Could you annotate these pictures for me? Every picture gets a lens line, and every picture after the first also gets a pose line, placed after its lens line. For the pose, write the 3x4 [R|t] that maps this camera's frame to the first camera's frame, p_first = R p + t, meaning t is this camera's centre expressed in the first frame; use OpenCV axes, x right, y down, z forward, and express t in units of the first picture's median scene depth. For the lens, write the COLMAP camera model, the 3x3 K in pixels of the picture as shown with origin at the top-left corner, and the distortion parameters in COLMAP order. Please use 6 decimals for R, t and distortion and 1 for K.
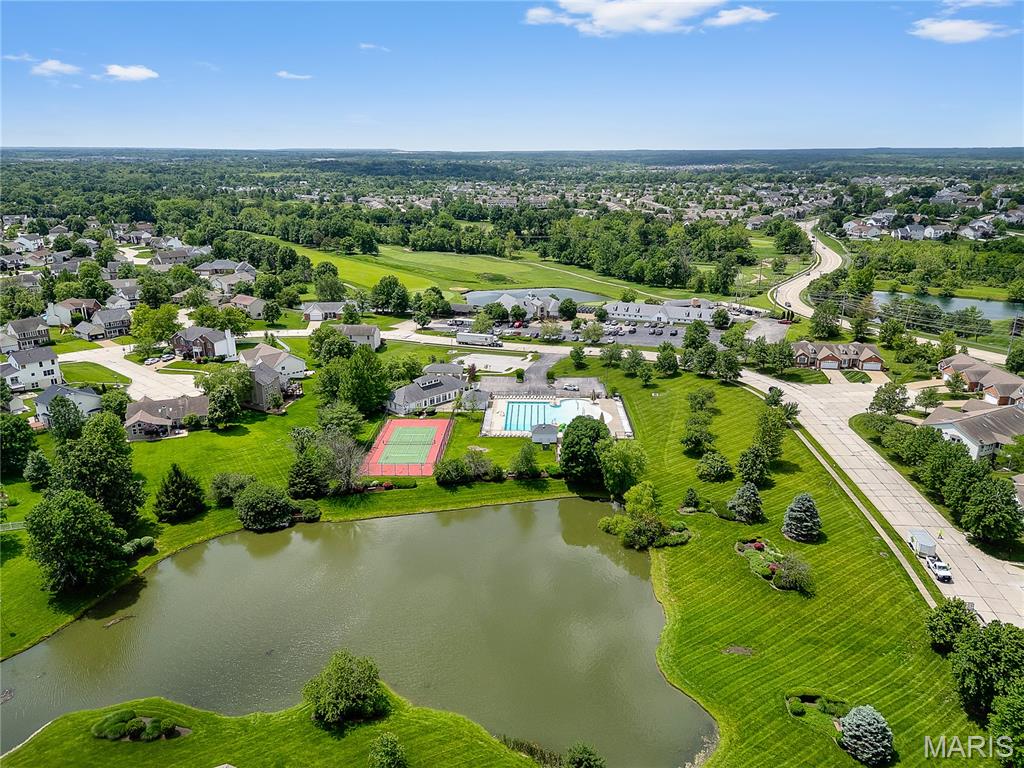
lens RADIAL K [[720.2, 0, 513.8], [0, 720.2, 410.1], [0, 0, 1]] dist [0.078022, -0.080150]
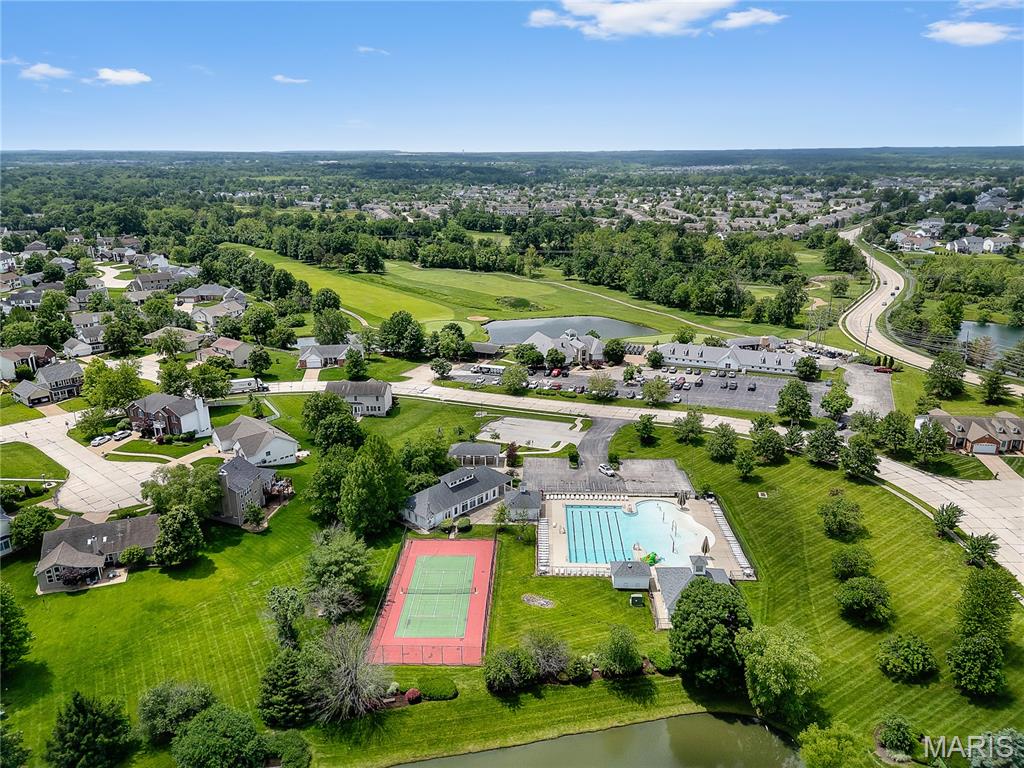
lens RADIAL K [[725.0, 0, 512.0], [0, 725.0, 384.0], [0, 0, 1]] dist [0.080180, -0.081269]
pose [[0.999983, -0.002781, -0.005115, -0.029173], [0.002602, 0.999400, -0.034527, -0.054649], [0.005208, 0.034513, 0.999391, 0.118369]]
